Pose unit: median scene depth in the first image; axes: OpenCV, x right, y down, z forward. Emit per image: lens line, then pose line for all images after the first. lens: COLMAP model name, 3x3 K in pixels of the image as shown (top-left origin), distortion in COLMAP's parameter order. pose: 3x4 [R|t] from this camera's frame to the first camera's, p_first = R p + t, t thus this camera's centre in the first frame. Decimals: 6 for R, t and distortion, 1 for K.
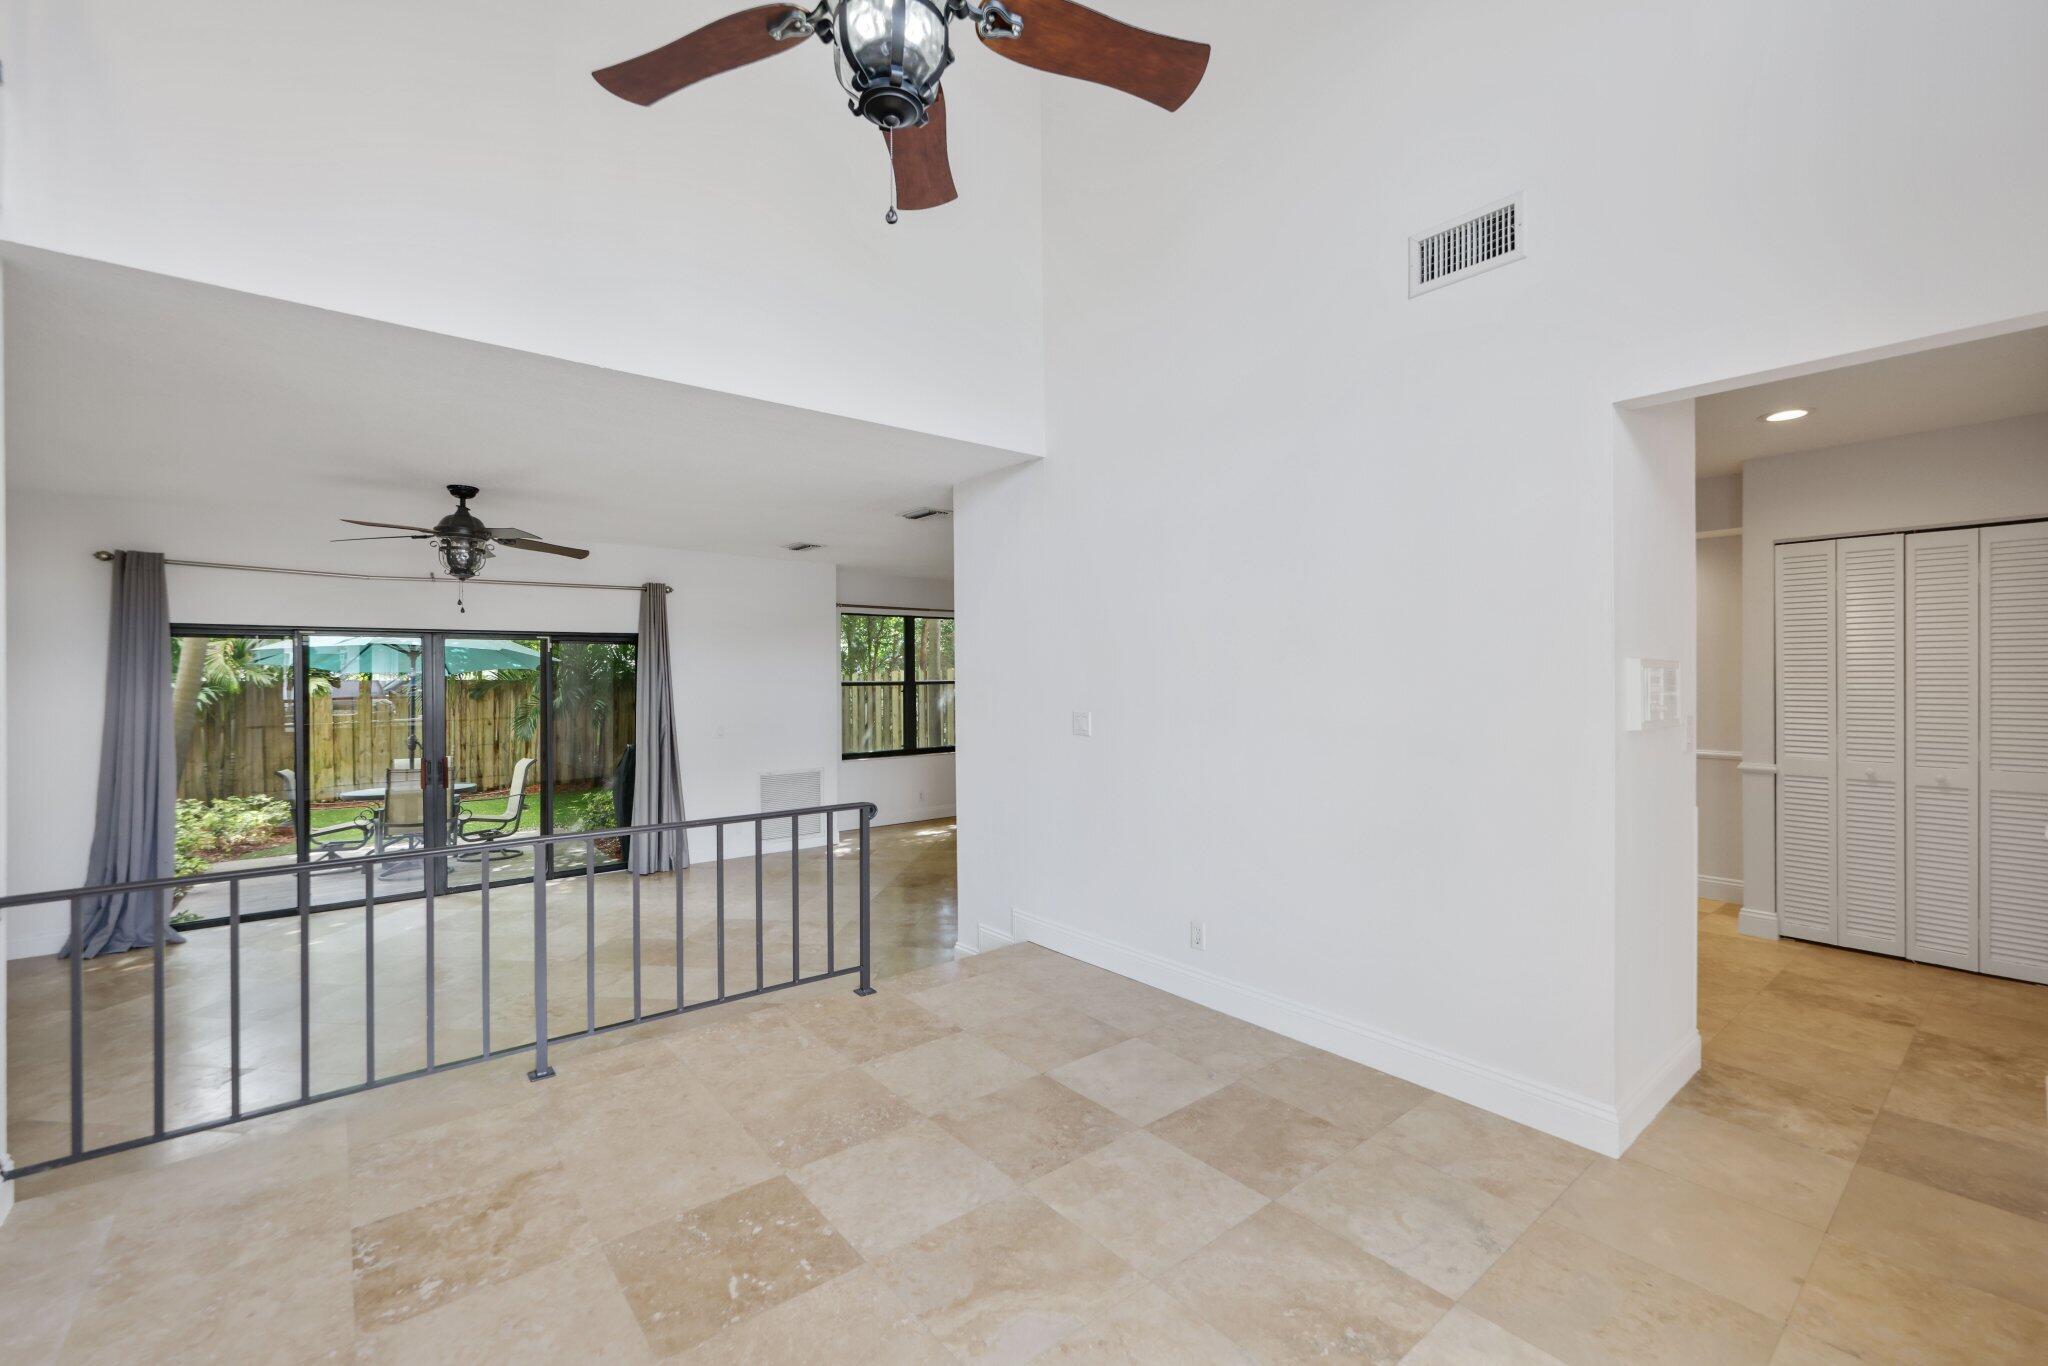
lens RADIAL K [[853.2, 0, 1030.8], [0, 853.2, 681.3], [0, 0, 1]] dist [0.001016, 0.000132]
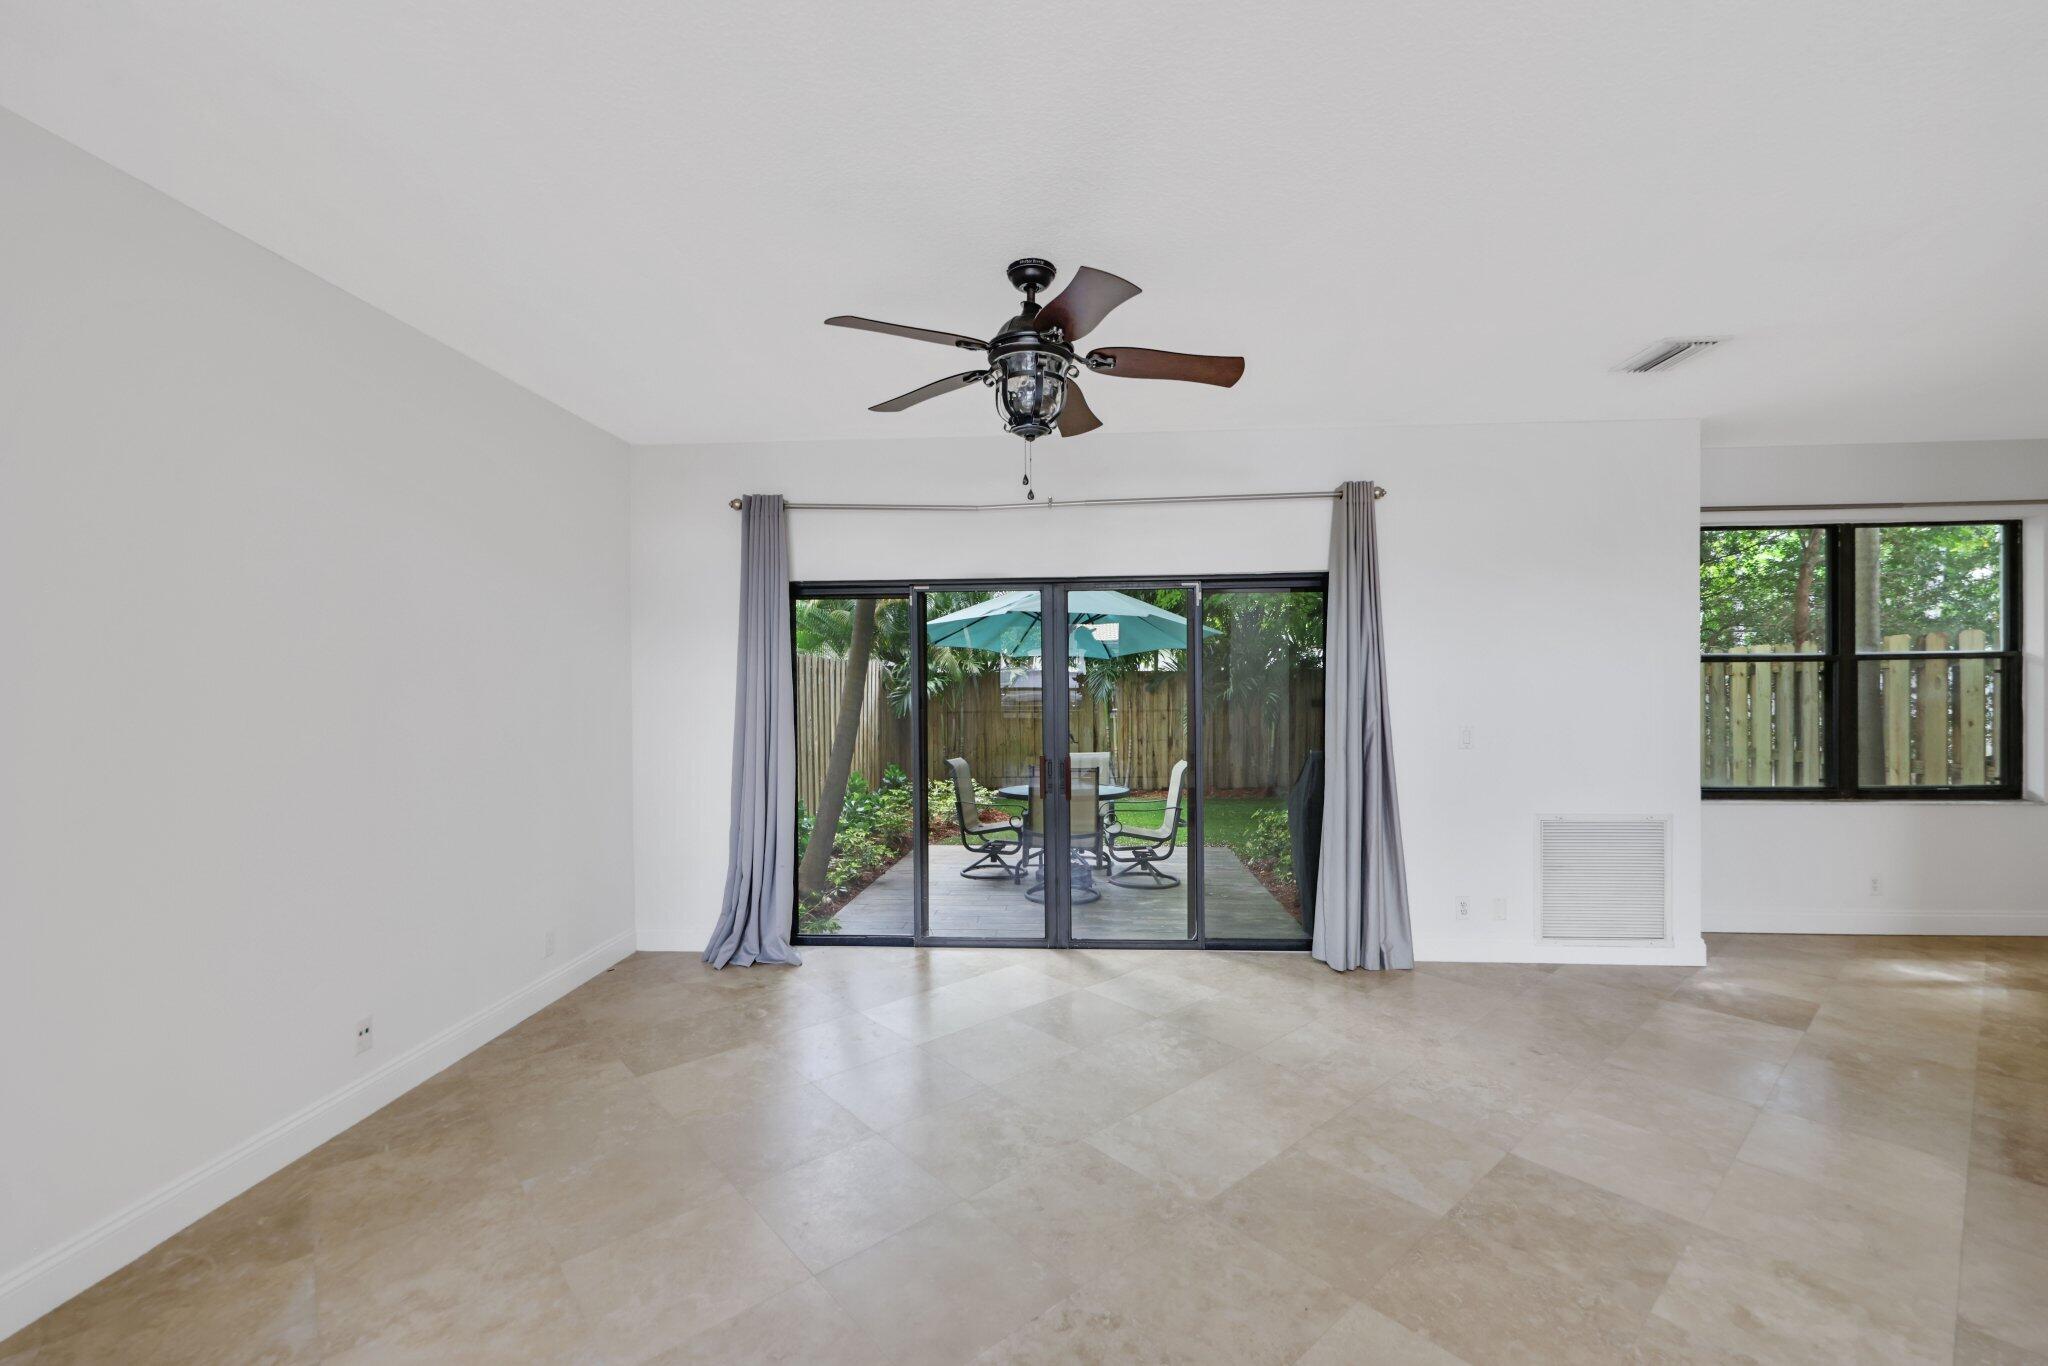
lens RADIAL K [[853.2, 0, 1014.4], [0, 853.2, 688.3], [0, 0, 1]] dist [0.001016, 0.000132]
pose [[0.720261, 0.002126, -0.693700, -0.292710], [0.000076, 0.999995, 0.003143, 0.039147], [0.693703, -0.002316, 0.720257, 0.596939]]
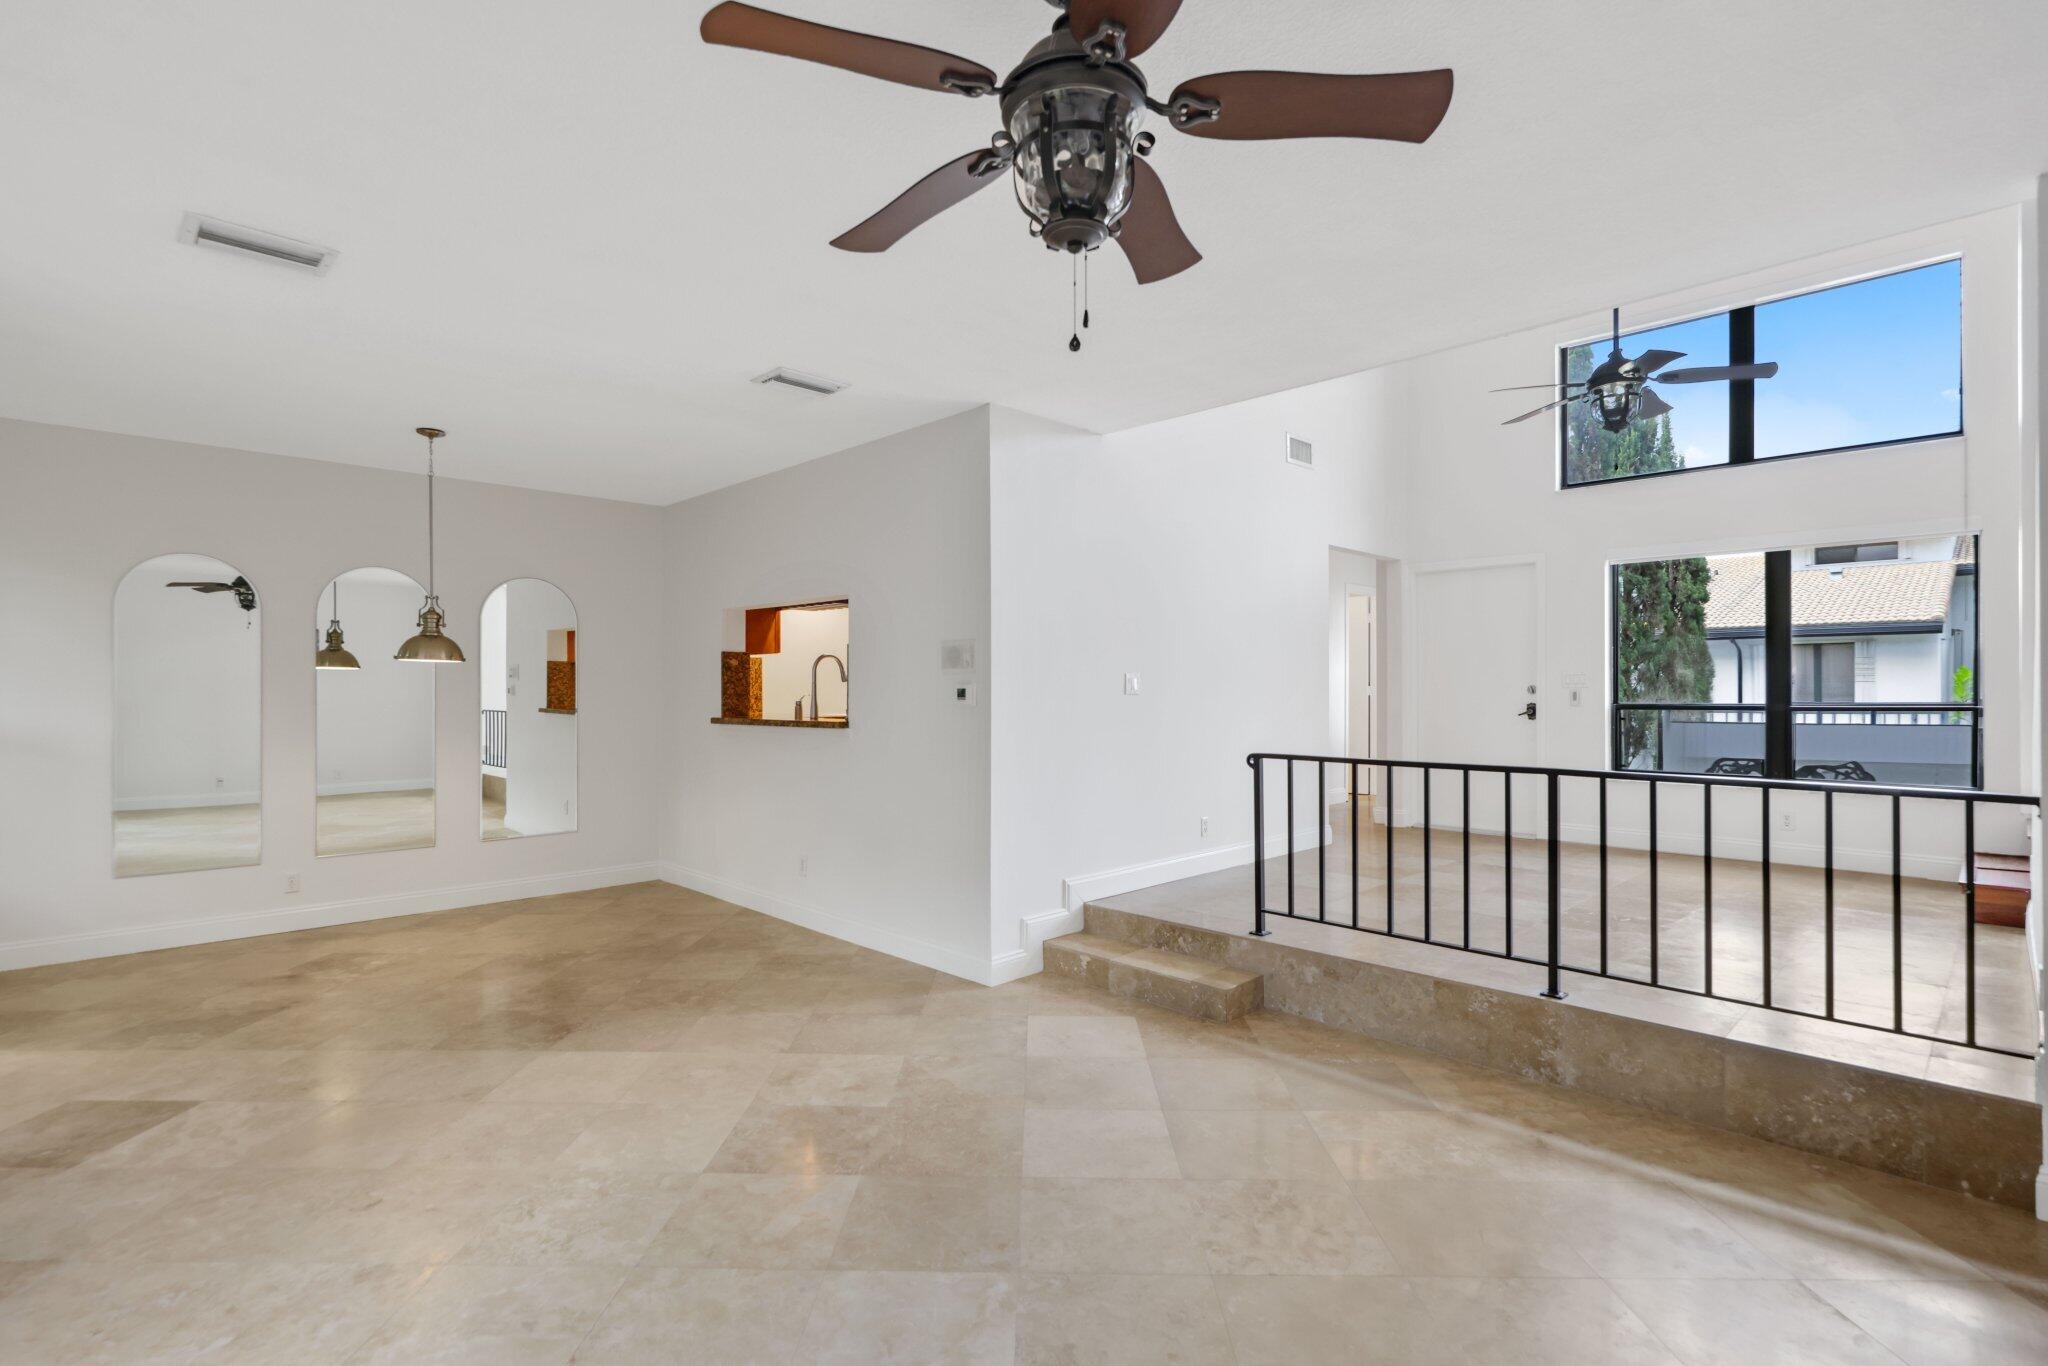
lens RADIAL K [[957.1, 0, 1028.4], [0, 957.1, 691.9], [0, 0, 1]] dist [0.001904, 0.000156]
pose [[-0.078734, -0.000741, 0.996895, -1.023598], [0.010879, 0.999940, 0.001603, 0.047398], [-0.996836, 0.010971, -0.078721, 1.045659]]
